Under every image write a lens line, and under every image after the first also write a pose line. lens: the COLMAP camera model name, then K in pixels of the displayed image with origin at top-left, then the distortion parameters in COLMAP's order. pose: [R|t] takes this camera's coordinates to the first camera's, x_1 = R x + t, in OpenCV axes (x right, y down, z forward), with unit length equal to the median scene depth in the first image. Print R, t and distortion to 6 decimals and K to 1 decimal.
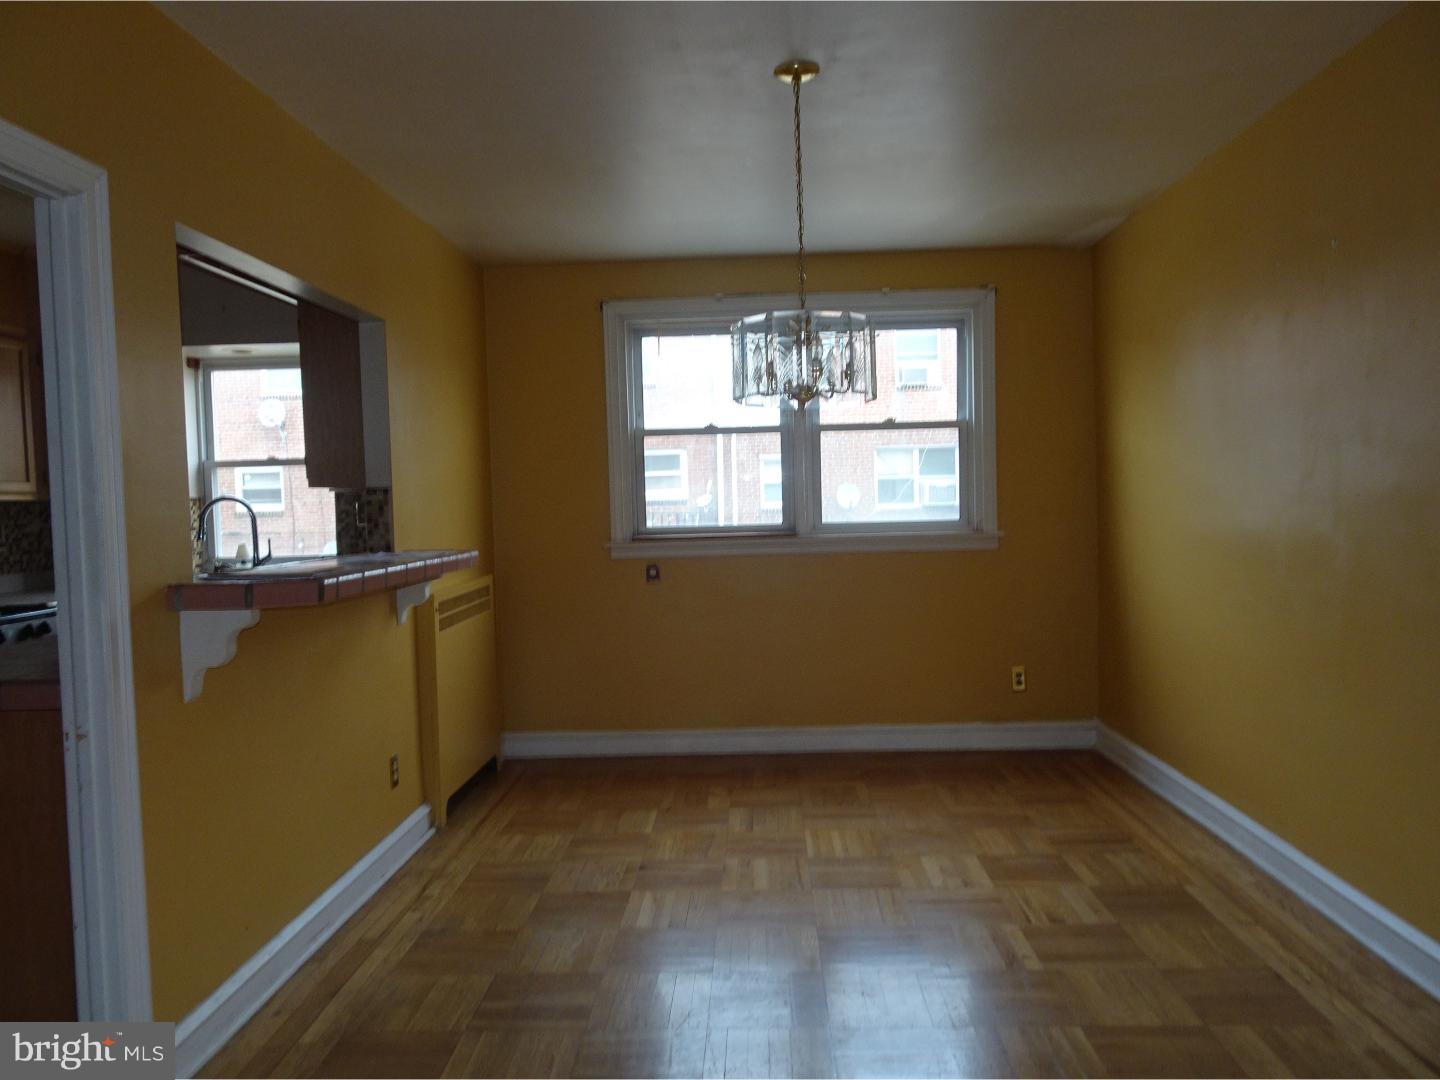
lens RADIAL K [[1022.2, 0, 723.7], [0, 1022.2, 543.3], [0, 0, 1]] dist [0.003373, 0.005854]
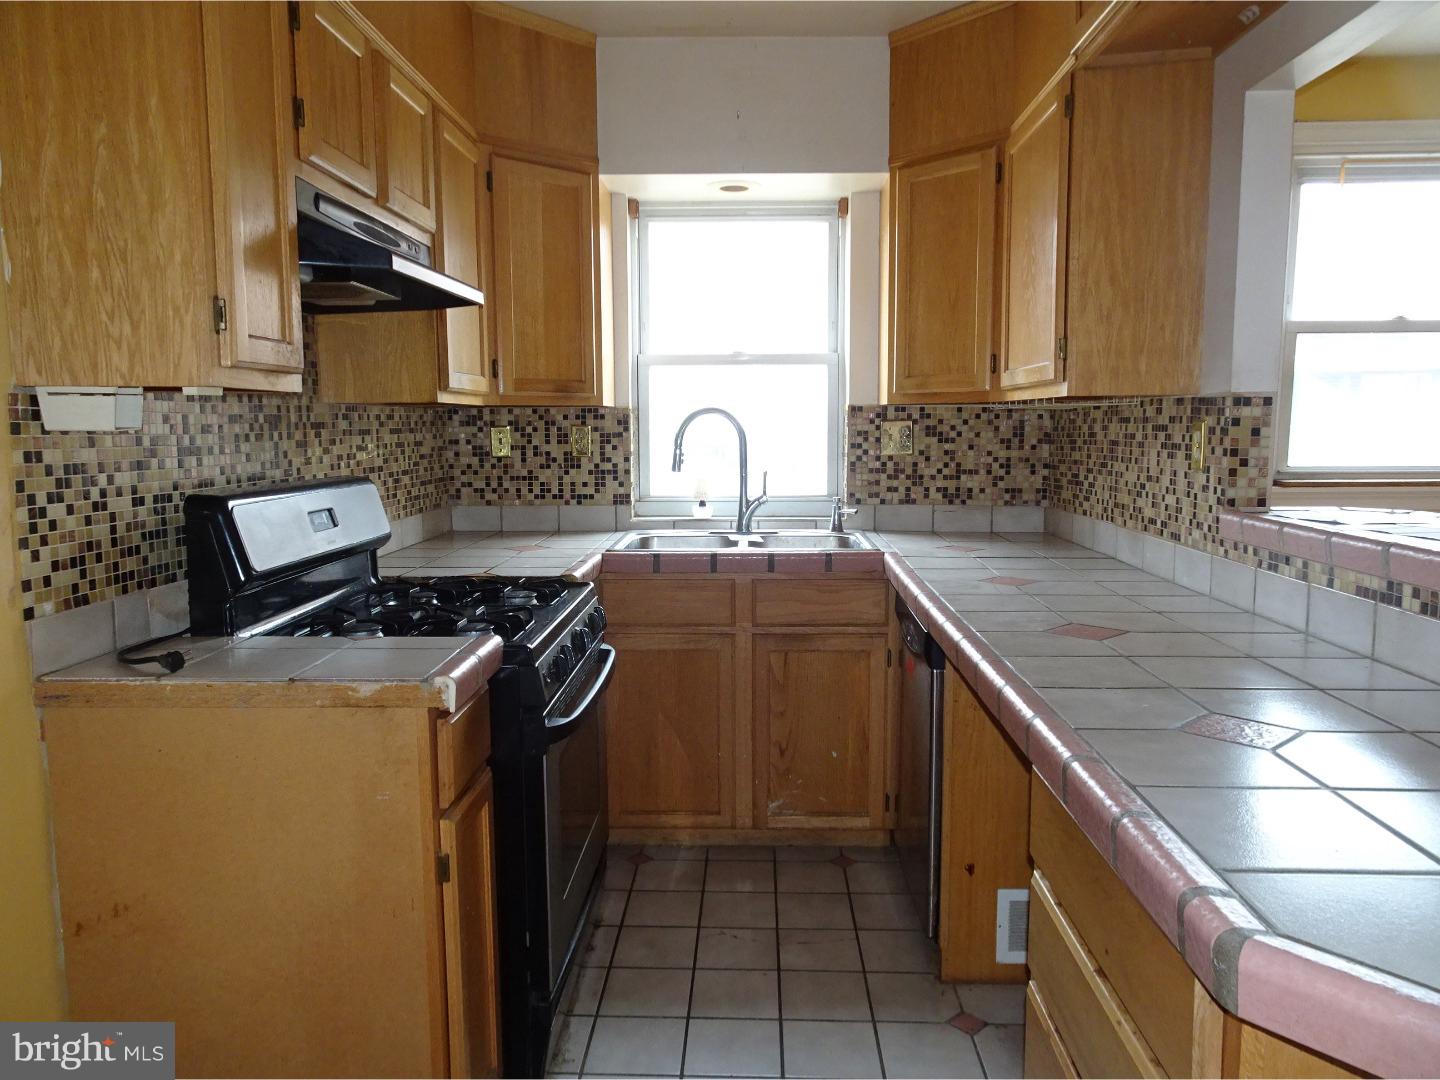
lens RADIAL K [[1022.2, 0, 717.9], [0, 1022.2, 538.0], [0, 0, 1]] dist [0.003373, 0.005854]
pose [[0.999671, 0.025450, -0.003245, -0.487428], [-0.025177, 0.997455, 0.066704, -0.004648], [0.004934, -0.066601, 0.997768, 0.333451]]
